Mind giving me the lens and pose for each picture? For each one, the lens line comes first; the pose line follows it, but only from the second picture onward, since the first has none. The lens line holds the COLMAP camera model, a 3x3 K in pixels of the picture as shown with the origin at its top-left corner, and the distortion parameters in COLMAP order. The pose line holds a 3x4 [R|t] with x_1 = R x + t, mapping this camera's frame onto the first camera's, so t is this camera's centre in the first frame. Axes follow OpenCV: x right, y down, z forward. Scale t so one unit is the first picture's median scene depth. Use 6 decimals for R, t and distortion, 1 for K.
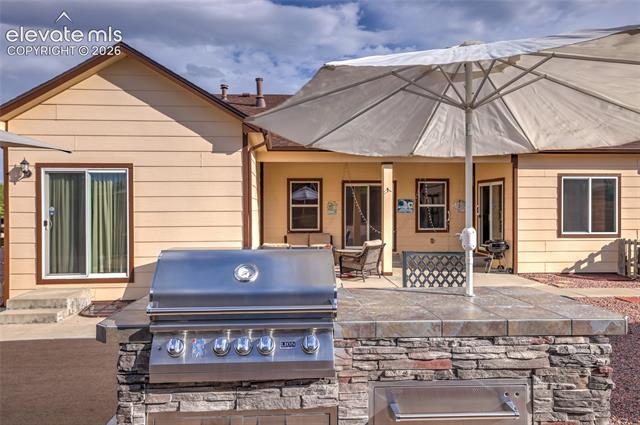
lens RADIAL K [[446.8, 0, 316.9], [0, 446.8, 211.4], [0, 0, 1]] dist [0.004504, 0.007065]
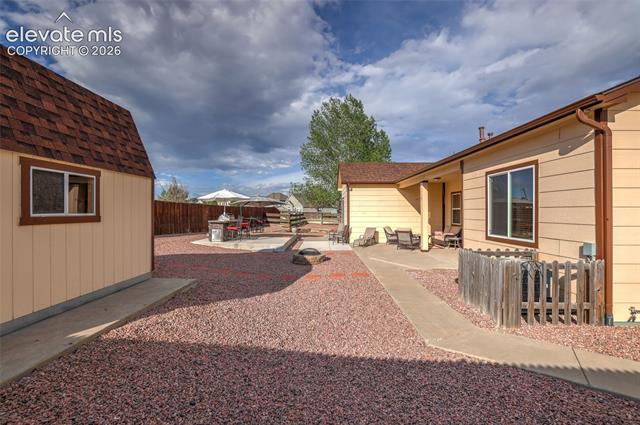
lens RADIAL K [[272.0, 0, 319.5], [0, 272.0, 212.7], [0, 0, 1]] dist [-0.003206, 0.000041]
pose [[-0.088665, 0.002831, -0.996057, 1.146818], [-0.010904, 0.999933, 0.003813, 0.003605], [0.996002, 0.011199, -0.088629, 0.691645]]
